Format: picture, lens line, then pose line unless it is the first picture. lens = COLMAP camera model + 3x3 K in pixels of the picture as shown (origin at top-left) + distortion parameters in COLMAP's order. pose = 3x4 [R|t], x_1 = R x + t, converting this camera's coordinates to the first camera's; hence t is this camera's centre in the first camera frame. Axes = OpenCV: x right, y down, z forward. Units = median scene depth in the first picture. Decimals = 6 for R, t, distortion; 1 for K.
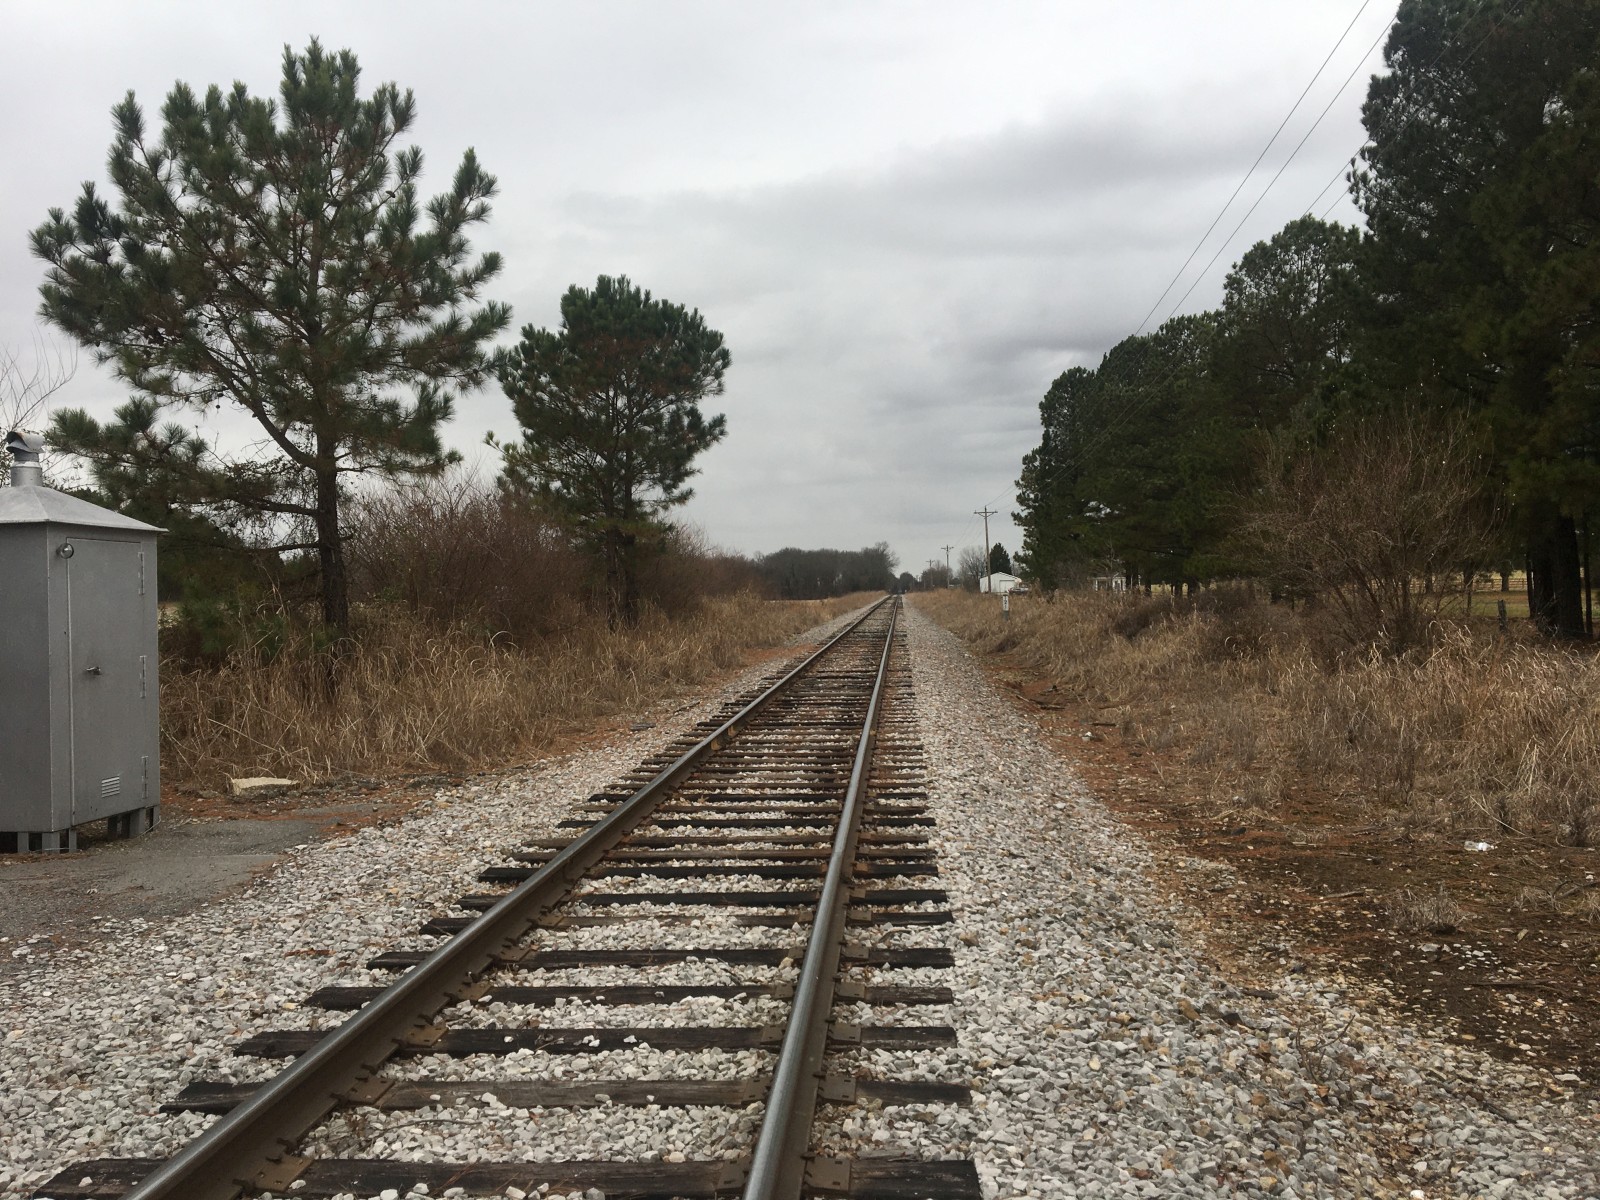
lens RADIAL K [[1347.9, 0, 800.3], [0, 1347.9, 604.3], [0, 0, 1]] dist [0.080869, -0.126686]
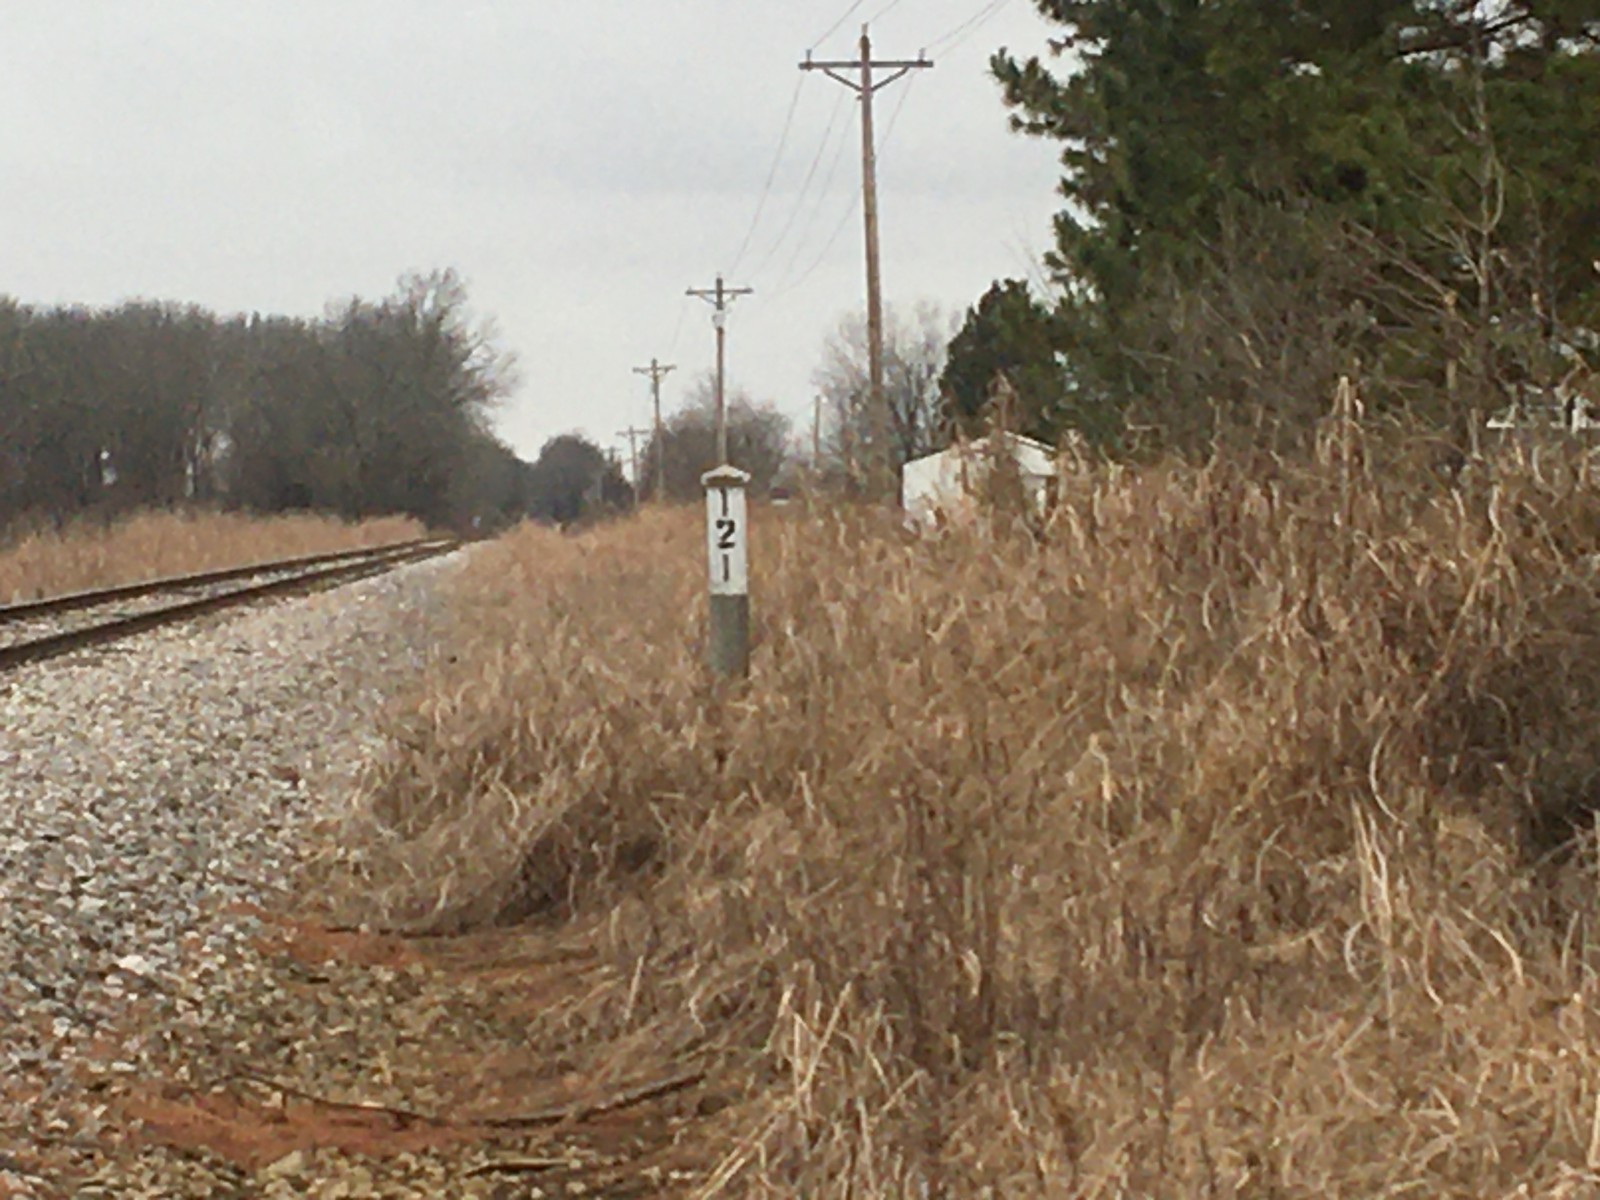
lens RADIAL K [[6791.2, 0, 800.1], [0, 6791.2, 600.1], [0, 0, 1]] dist [0.057165, 0.000000]
pose [[0.993586, 0.012567, 0.112377, 0.028573], [-0.012715, 0.999919, 0.000602, 0.001671], [-0.112361, -0.002027, 0.993665, 0.110840]]
